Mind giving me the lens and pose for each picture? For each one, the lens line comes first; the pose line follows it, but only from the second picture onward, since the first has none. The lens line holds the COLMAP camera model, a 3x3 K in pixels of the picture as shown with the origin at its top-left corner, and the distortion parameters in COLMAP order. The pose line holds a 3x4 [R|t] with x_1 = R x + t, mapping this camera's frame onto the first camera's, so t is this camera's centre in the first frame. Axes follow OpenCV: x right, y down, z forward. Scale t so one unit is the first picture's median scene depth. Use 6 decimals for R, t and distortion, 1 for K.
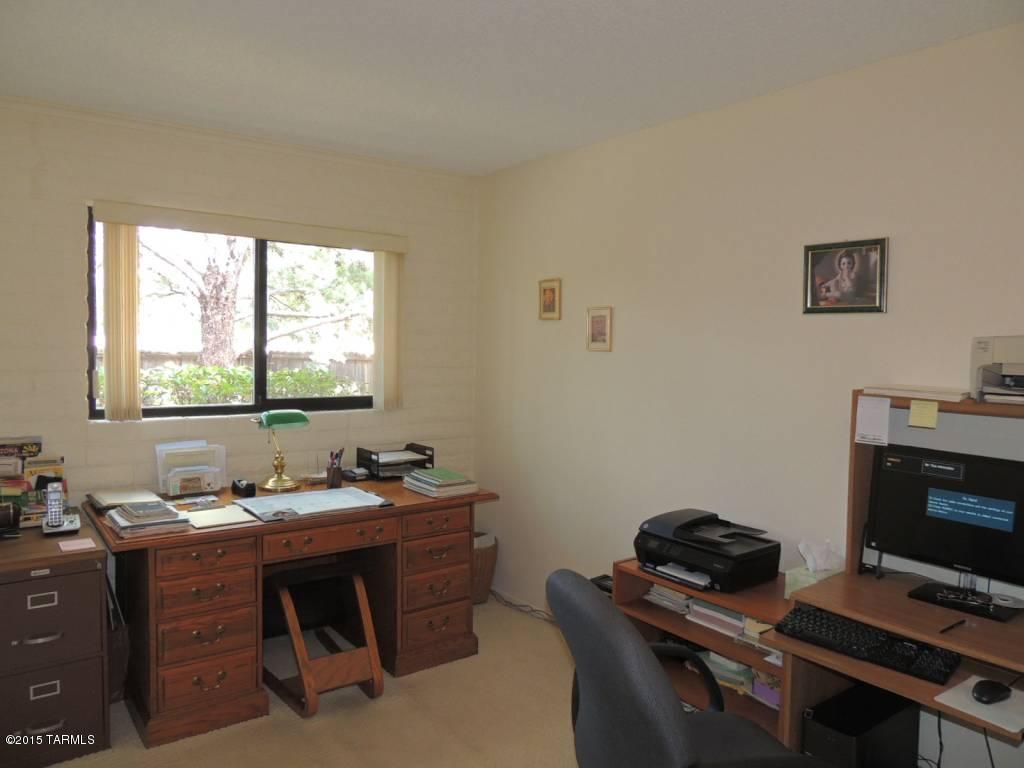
lens RADIAL K [[726.0, 0, 509.0], [0, 726.0, 383.2], [0, 0, 1]] dist [-0.018887, 0.002786]
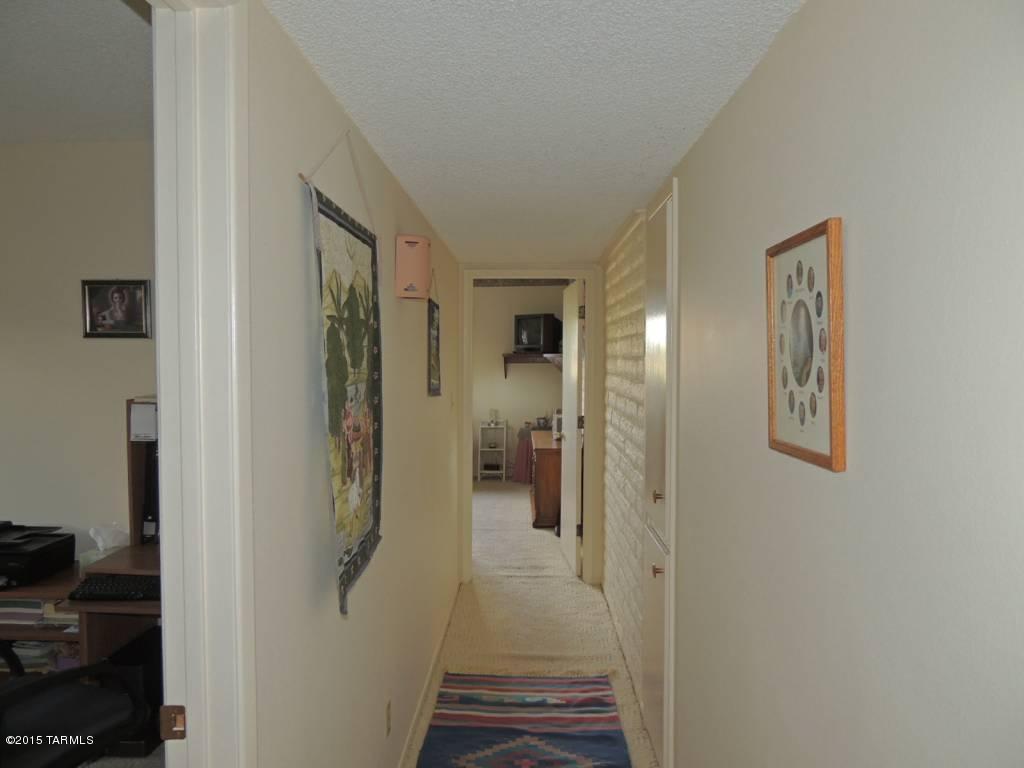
lens RADIAL K [[726.0, 0, 505.6], [0, 726.0, 388.4], [0, 0, 1]] dist [-0.018887, 0.002786]
pose [[0.636787, -0.044408, 0.769760, -0.068308], [0.049069, 0.998650, 0.017021, 0.000707], [-0.769477, 0.026933, 0.638107, -0.293594]]
